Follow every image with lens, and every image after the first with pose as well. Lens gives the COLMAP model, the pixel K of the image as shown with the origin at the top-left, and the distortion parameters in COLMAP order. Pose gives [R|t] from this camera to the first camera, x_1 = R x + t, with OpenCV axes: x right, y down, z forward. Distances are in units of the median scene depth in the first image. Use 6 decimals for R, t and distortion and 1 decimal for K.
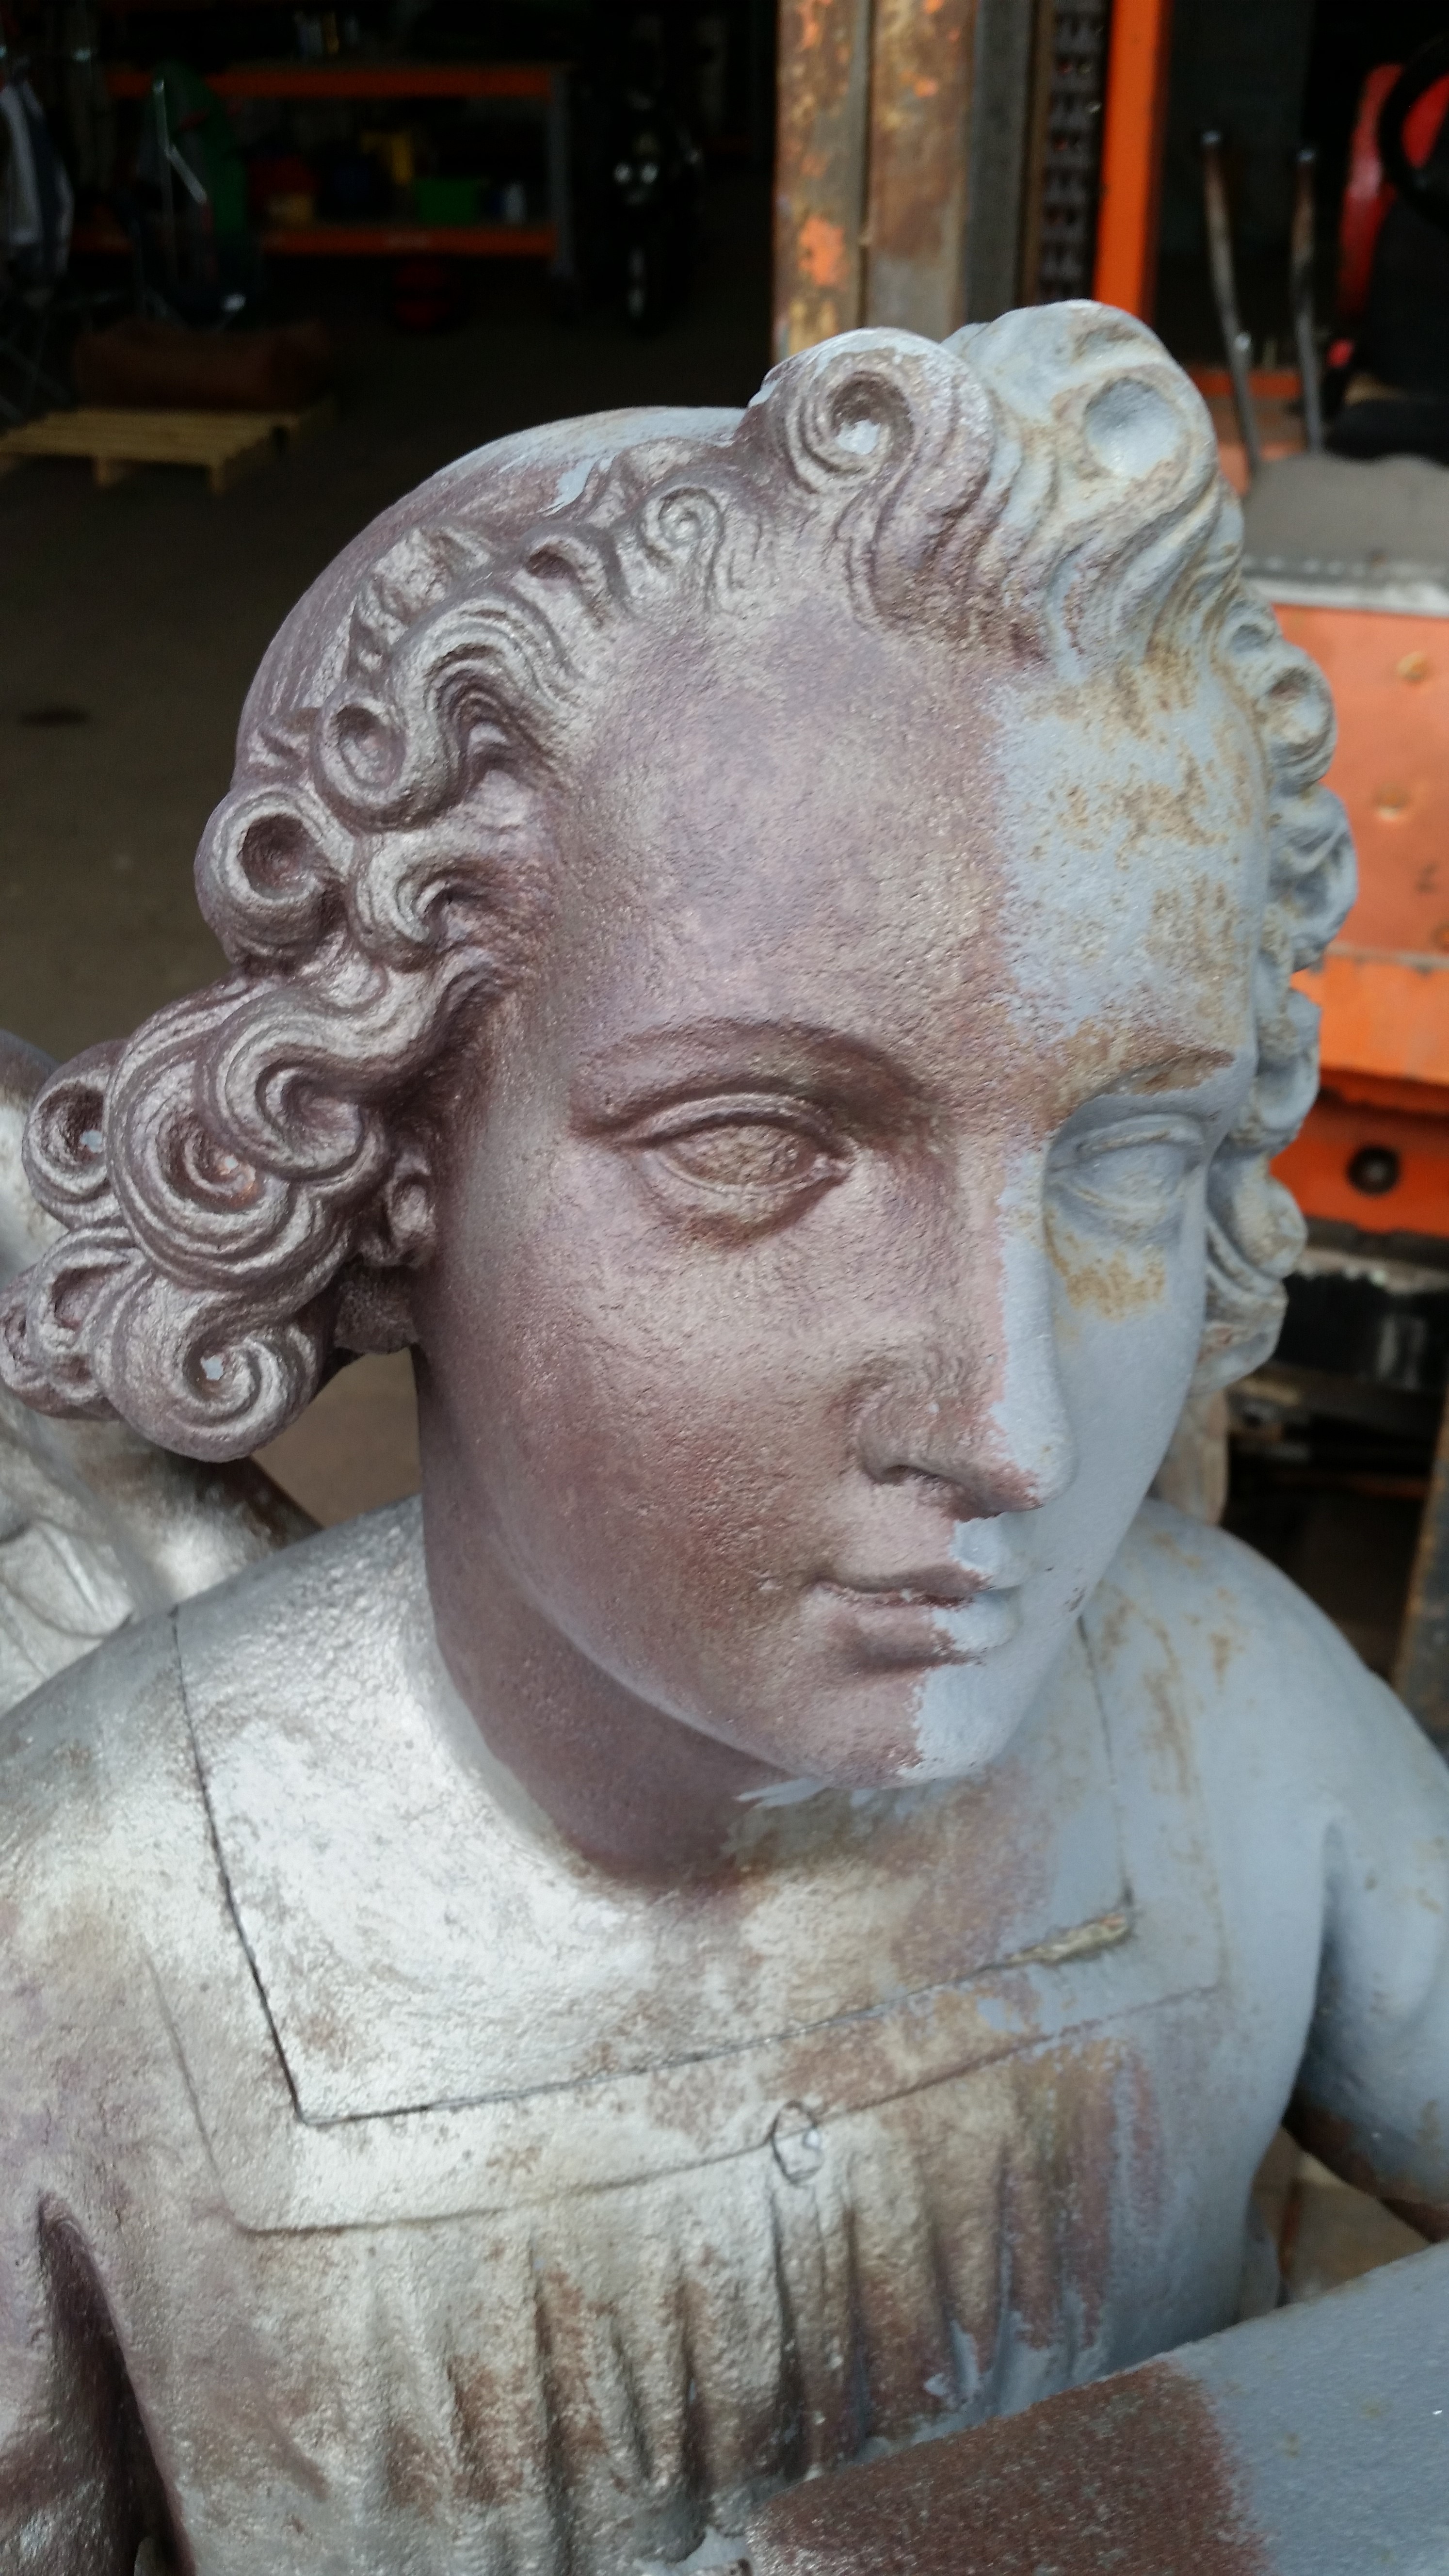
lens RADIAL K [[2182.9, 0, 716.7], [0, 2182.9, 1291.2], [0, 0, 1]] dist [0.043480, -0.115655]
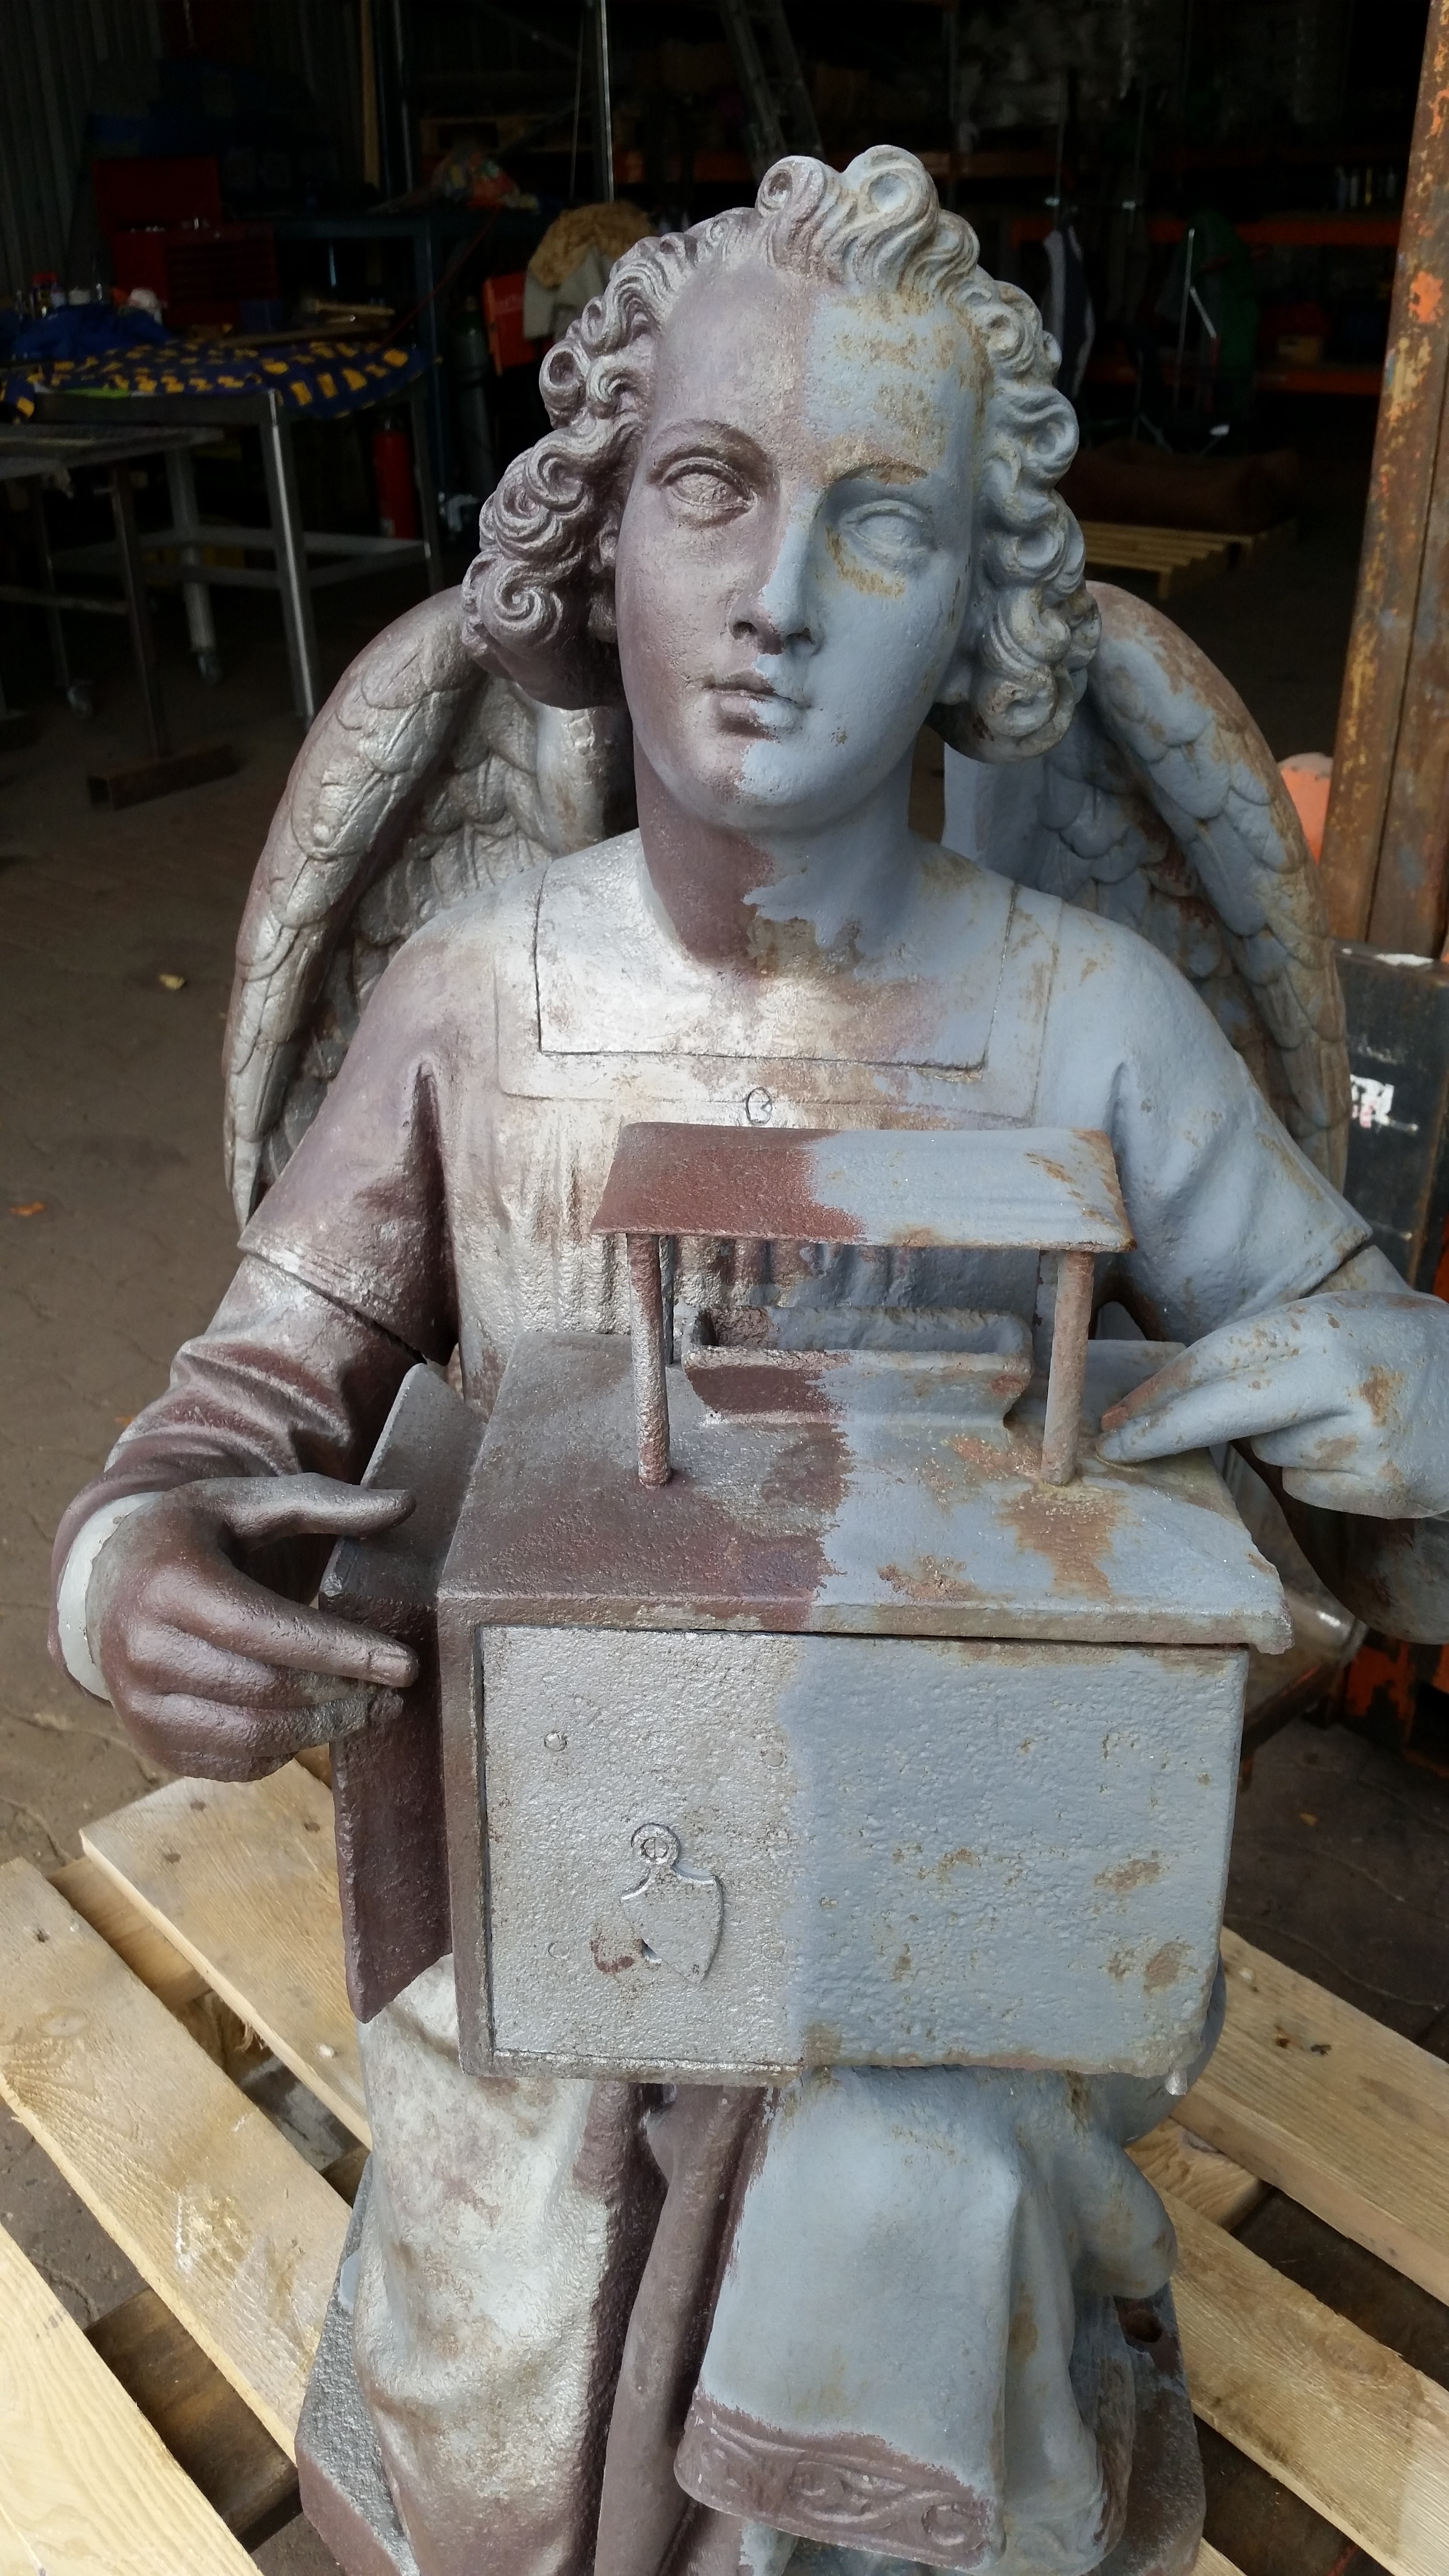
lens RADIAL K [[2182.9, 0, 730.2], [0, 2182.9, 1314.6], [0, 0, 1]] dist [0.043480, -0.115655]
pose [[0.908450, 0.183653, -0.375486, 1.062469], [-0.202680, 0.979178, -0.011441, 0.810401], [0.365566, 0.086497, 0.926758, -1.103502]]
